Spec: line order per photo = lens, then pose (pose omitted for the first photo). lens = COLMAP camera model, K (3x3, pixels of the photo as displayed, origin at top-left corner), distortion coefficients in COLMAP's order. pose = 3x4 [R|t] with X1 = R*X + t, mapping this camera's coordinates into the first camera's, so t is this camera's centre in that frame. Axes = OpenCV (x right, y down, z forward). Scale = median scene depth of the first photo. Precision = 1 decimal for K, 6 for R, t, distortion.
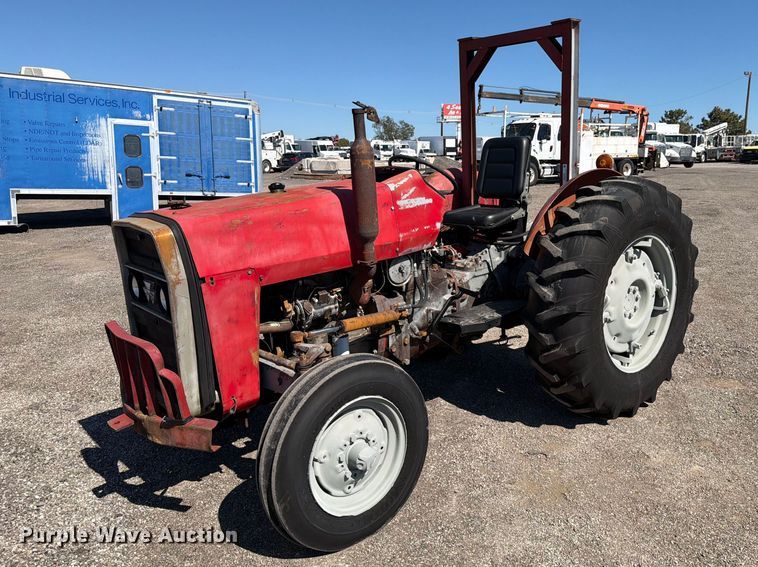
lens RADIAL K [[609.7, 0, 409.3], [0, 609.7, 280.9], [0, 0, 1]] dist [0.120112, -0.184838]
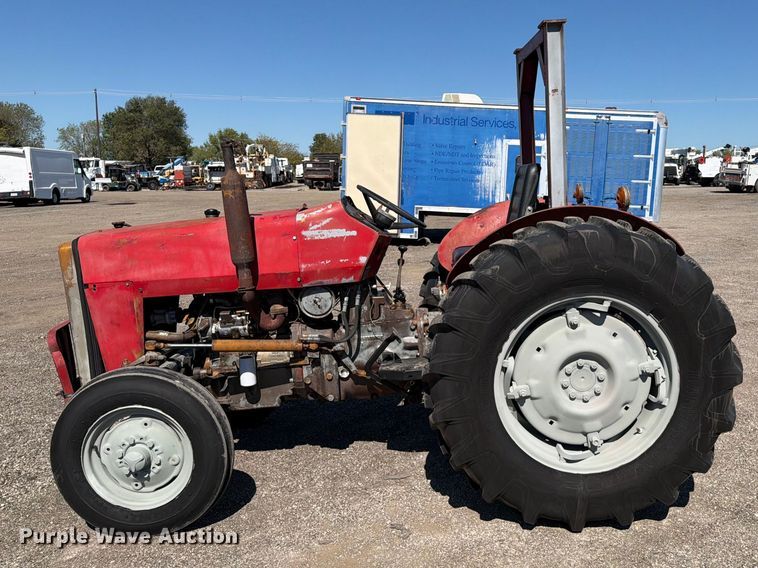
lens RADIAL K [[704.7, 0, 463.9], [0, 704.7, 292.9], [0, 0, 1]] dist [0.134340, -0.293169]
pose [[0.794265, 0.104416, -0.598533, 0.771041], [-0.123575, 0.992293, 0.009122, -0.064411], [0.594872, 0.066718, 0.801047, 0.207620]]
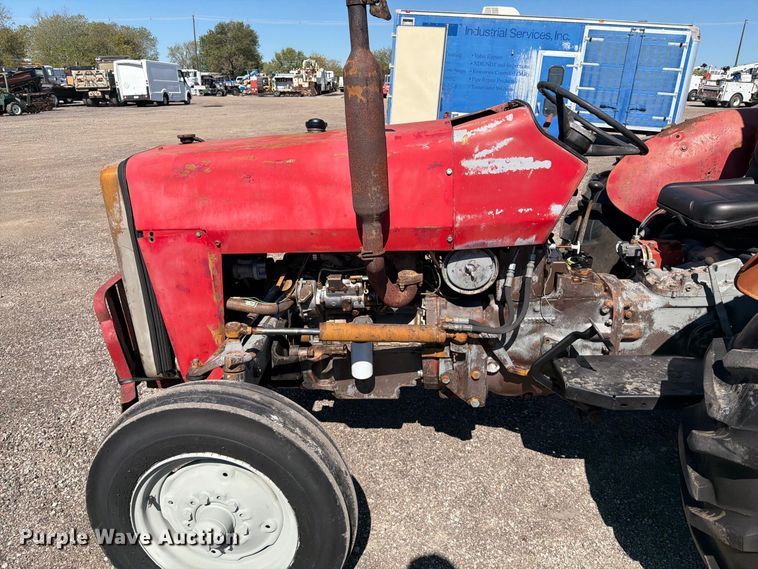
lens RADIAL K [[527.4, 0, 379.0], [0, 527.4, 284.5], [0, 0, 1]] dist [0.041611, -0.064637]
pose [[0.689340, 0.267800, -0.673123, 0.266738], [-0.159833, 0.962490, 0.219240, -0.098705], [0.706586, -0.043544, 0.706286, 0.491945]]
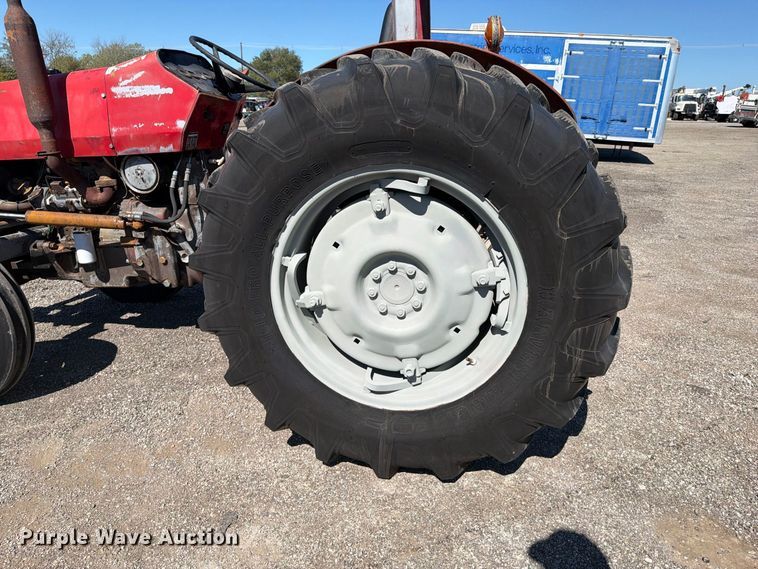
lens RADIAL K [[527.4, 0, 379.0], [0, 527.4, 284.5], [0, 0, 1]] dist [0.041611, -0.064637]
pose [[0.631971, 0.255300, -0.731734, 0.708938], [-0.167279, 0.966862, 0.192863, -0.061272], [0.756724, 0.000520, 0.653734, 0.694209]]
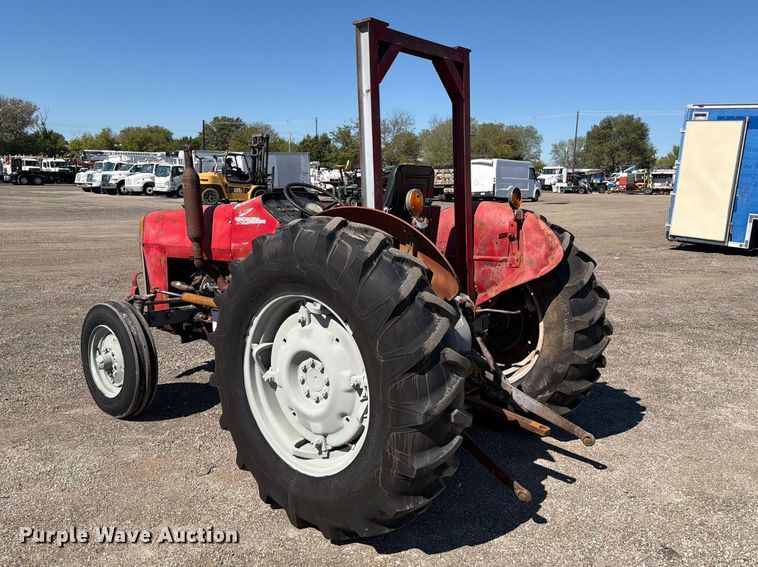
lens RADIAL K [[609.7, 0, 409.3], [0, 609.7, 280.9], [0, 0, 1]] dist [0.120112, -0.184838]
pose [[0.186682, 0.172196, -0.967212, 1.115937], [-0.212876, 0.968219, 0.131288, -0.213358], [0.959080, 0.181387, 0.217405, 0.946585]]
